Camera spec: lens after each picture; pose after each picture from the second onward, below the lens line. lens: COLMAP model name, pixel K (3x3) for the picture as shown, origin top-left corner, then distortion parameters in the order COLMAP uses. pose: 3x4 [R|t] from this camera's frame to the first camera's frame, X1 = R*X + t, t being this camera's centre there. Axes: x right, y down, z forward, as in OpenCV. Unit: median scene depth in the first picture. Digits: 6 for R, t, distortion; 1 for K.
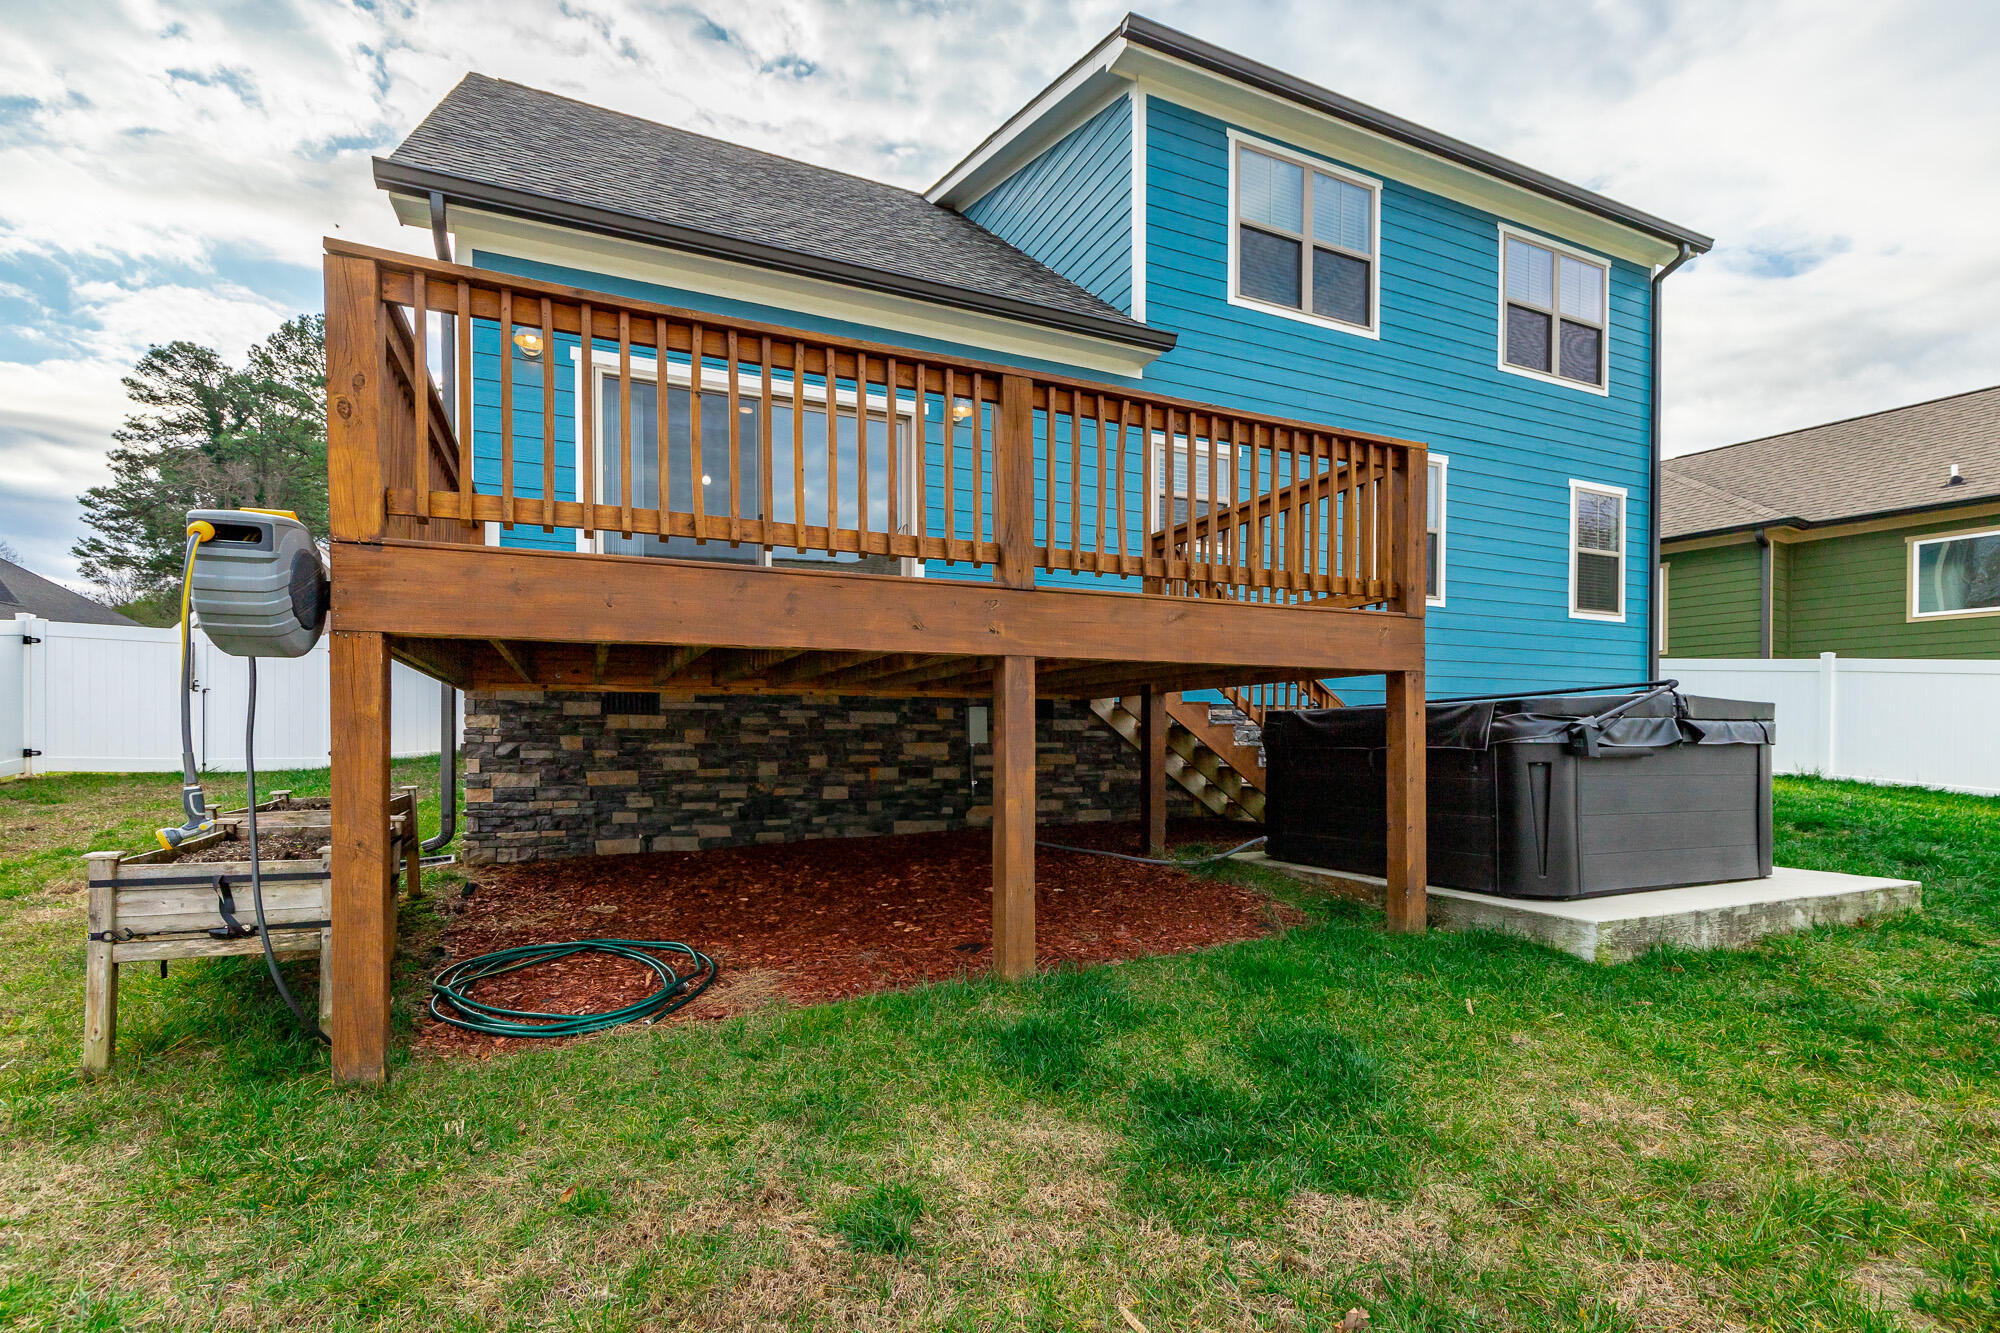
lens RADIAL K [[915.2, 0, 1023.0], [0, 915.2, 751.7], [0, 0, 1]] dist [0.000359, 0.000784]
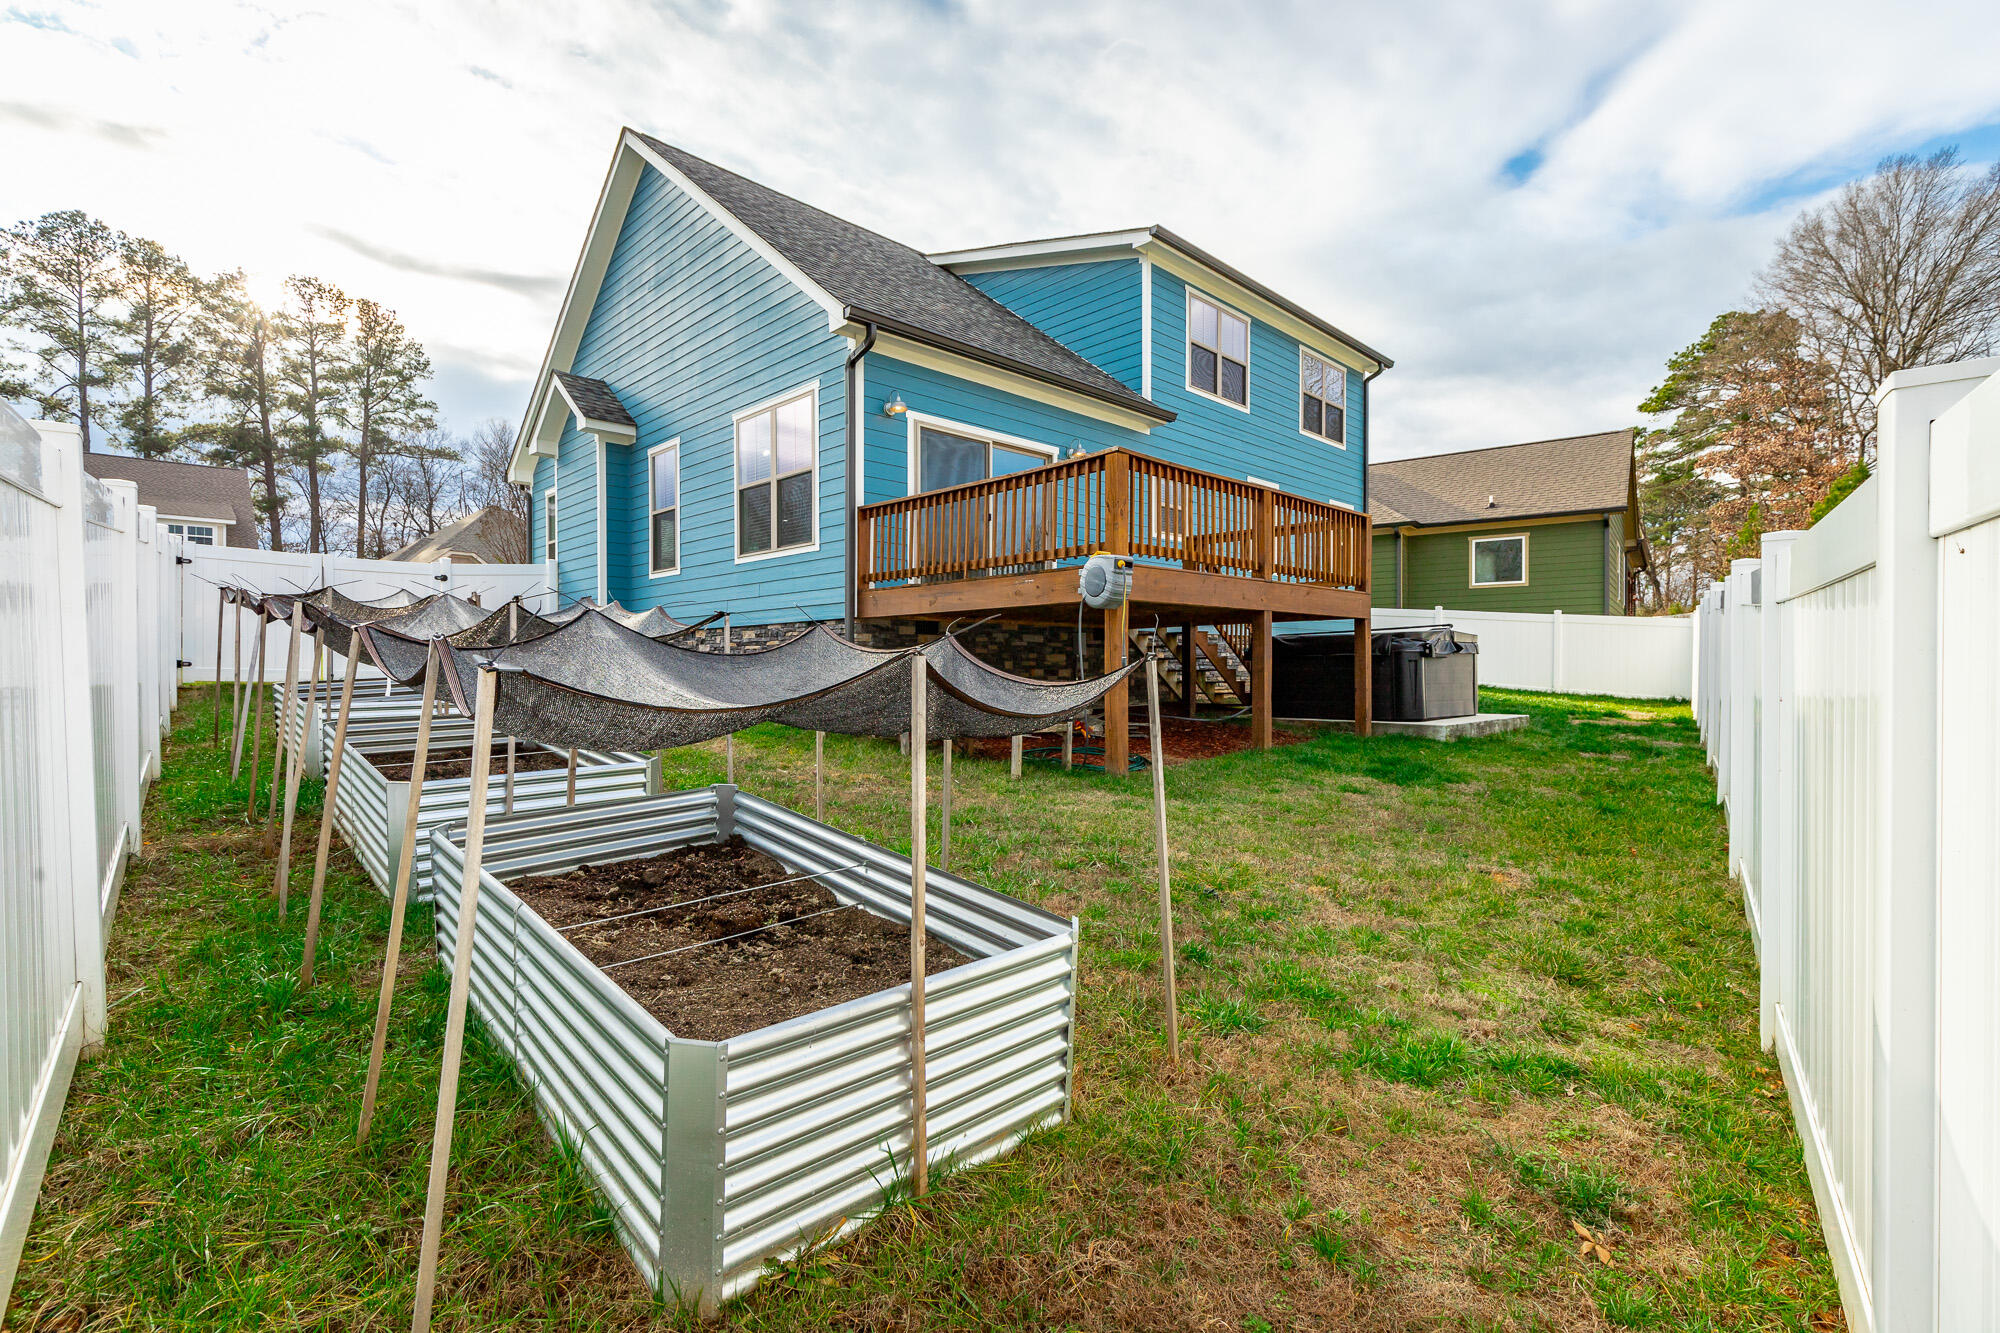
lens RADIAL K [[906.9, 0, 993.7], [0, 906.9, 688.4], [0, 0, 1]] dist [0.004801, -0.000281]
pose [[0.942075, -0.009205, 0.335277, -0.630812], [0.006559, 0.999938, 0.009021, 0.030263], [-0.335339, -0.006299, 0.942076, -0.413961]]
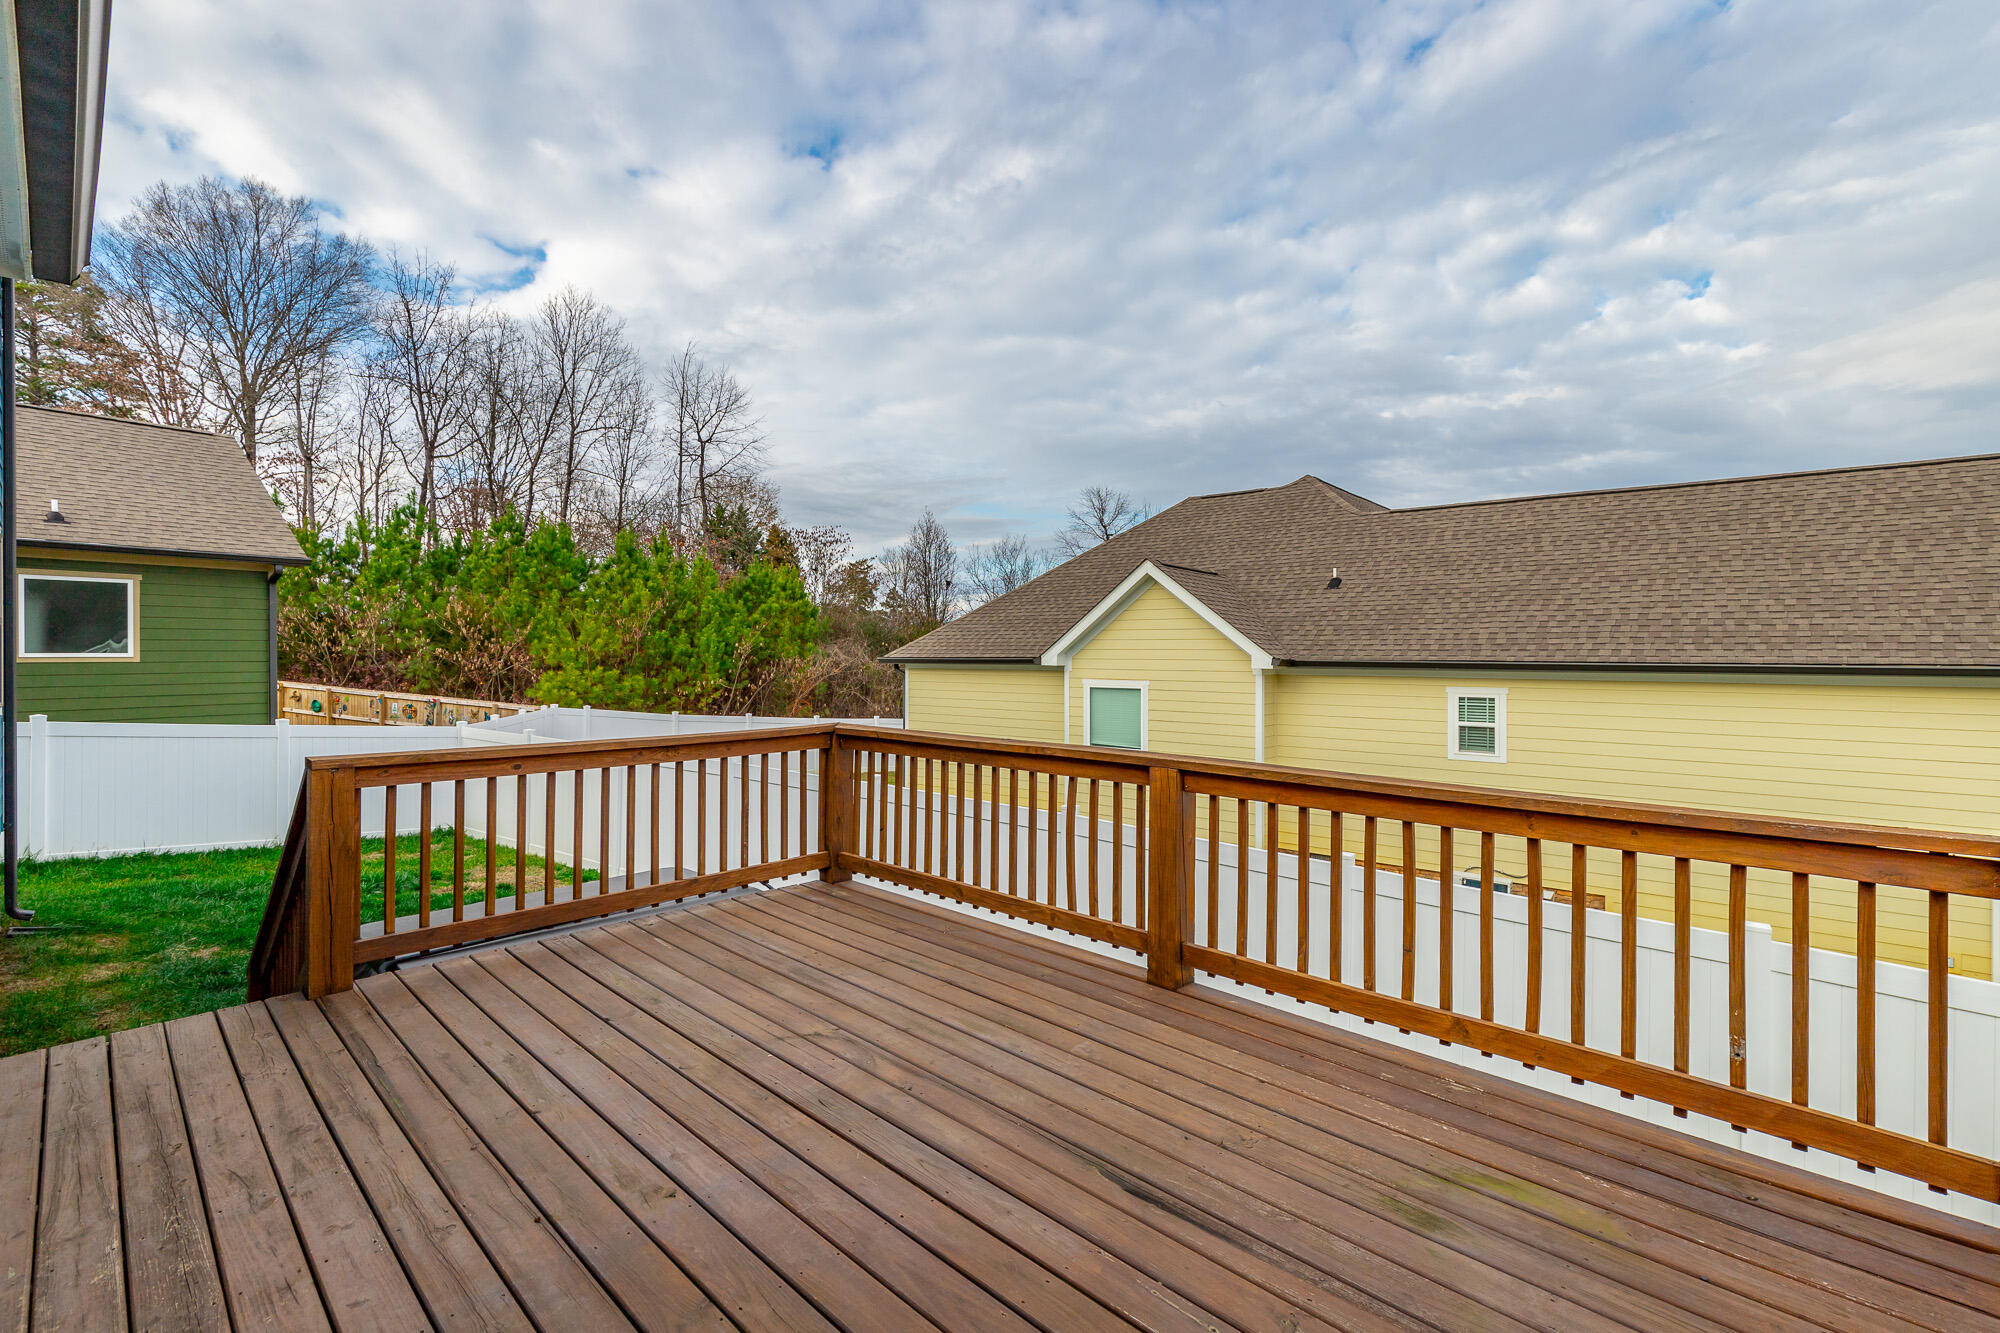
lens RADIAL K [[906.4, 0, 1015.1], [0, 906.4, 656.7], [0, 0, 1]] dist [0.001979, 0.000331]
pose [[-0.367447, -0.004515, 0.930034, -0.363222], [0.006678, 0.999950, 0.007492, -0.230694], [-0.930021, 0.008964, -0.367398, 0.647712]]
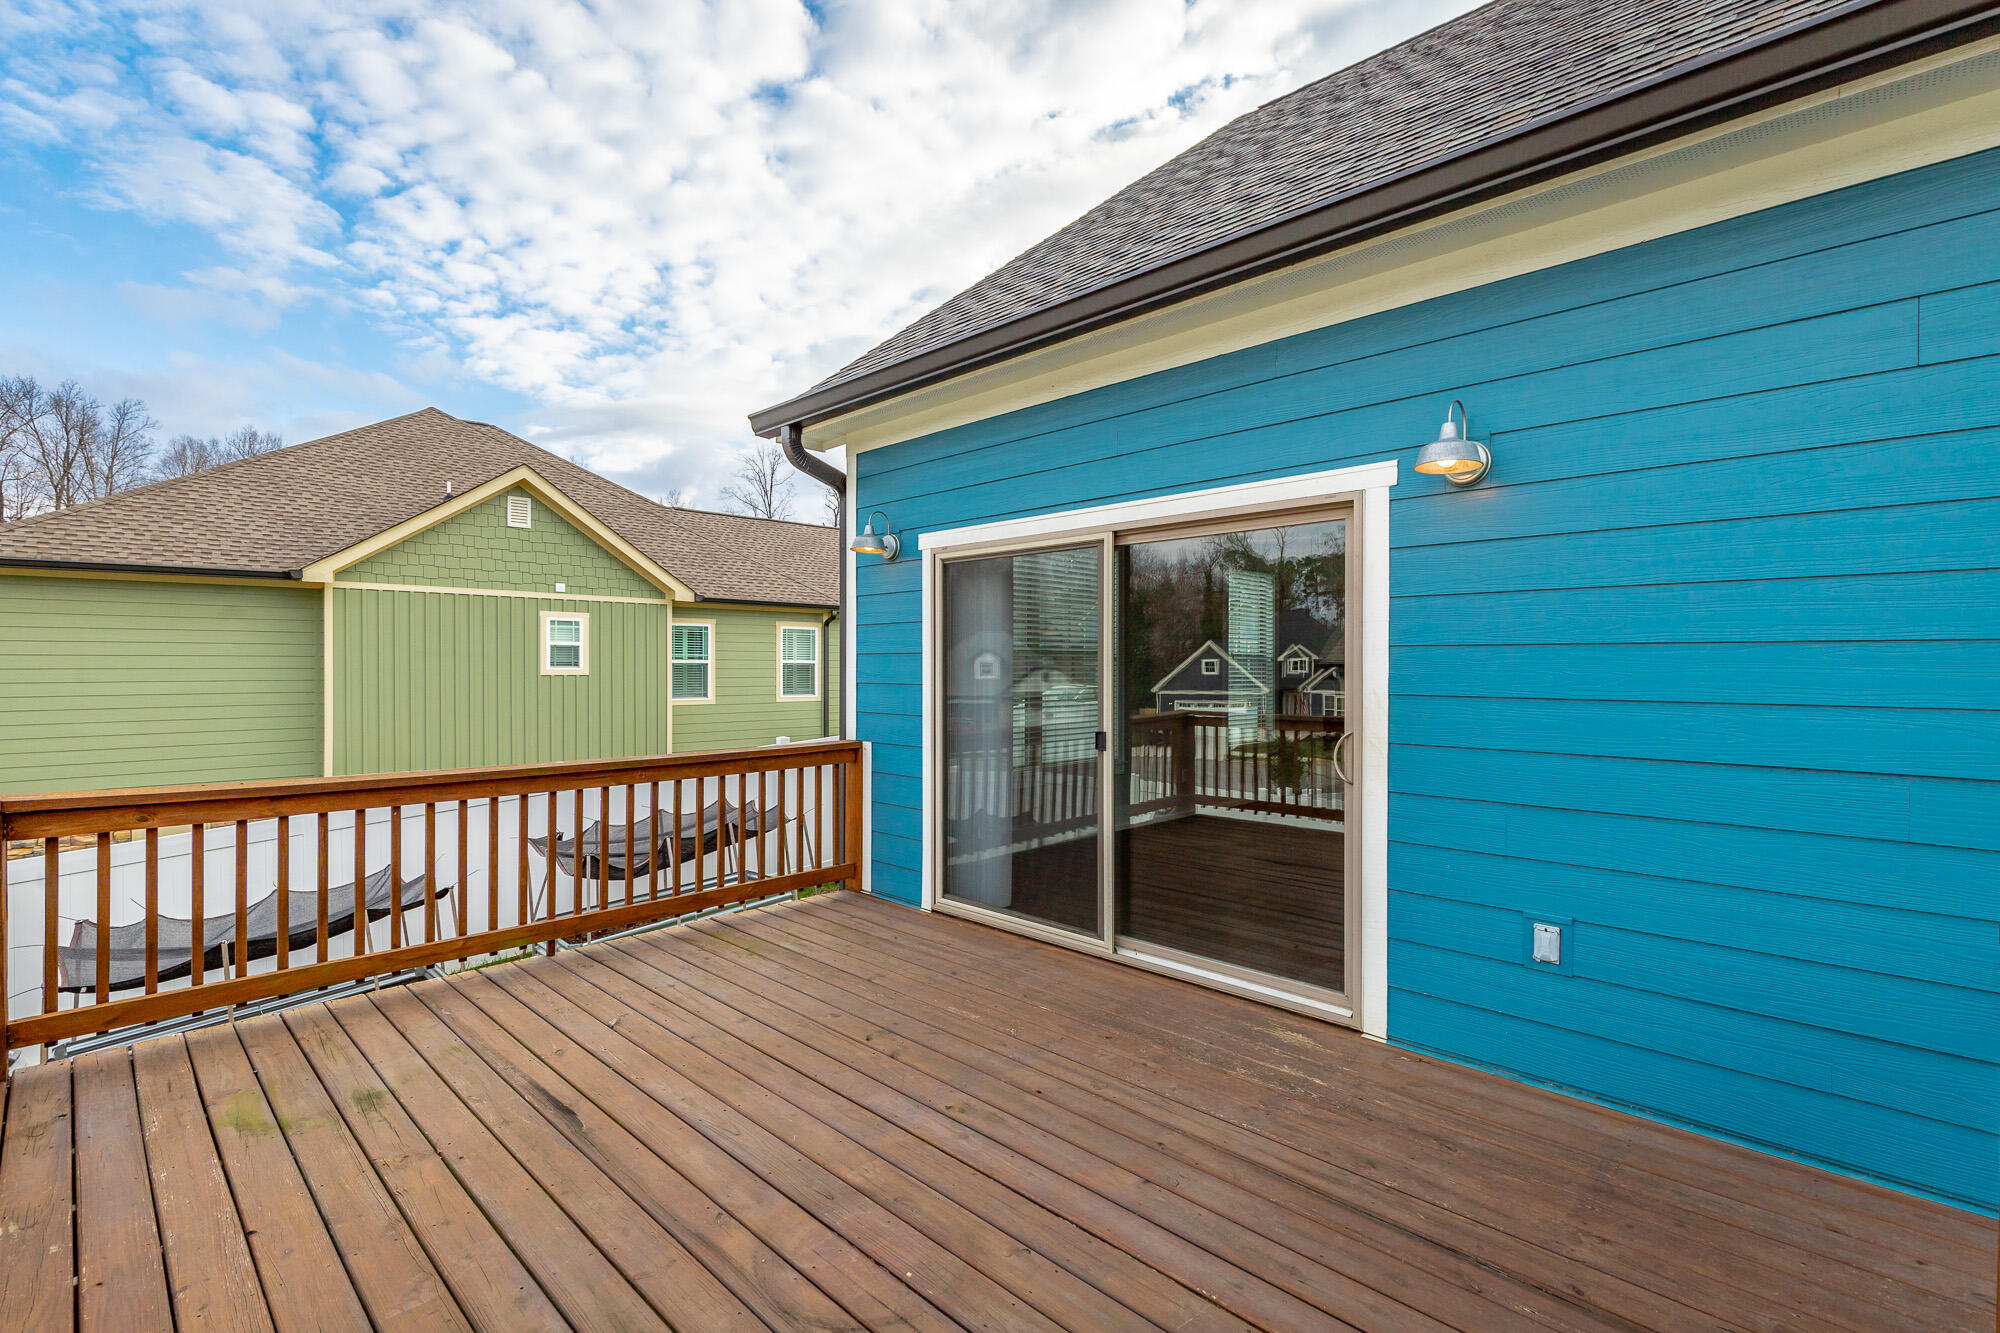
lens RADIAL K [[906.4, 0, 1015.1], [0, 906.4, 656.7], [0, 0, 1]] dist [0.001979, 0.000331]
pose [[0.366647, -0.006313, -0.930339, 0.188522], [-0.011413, 0.999871, -0.011283, -0.231435], [0.930290, 0.014754, 0.366528, 0.552614]]
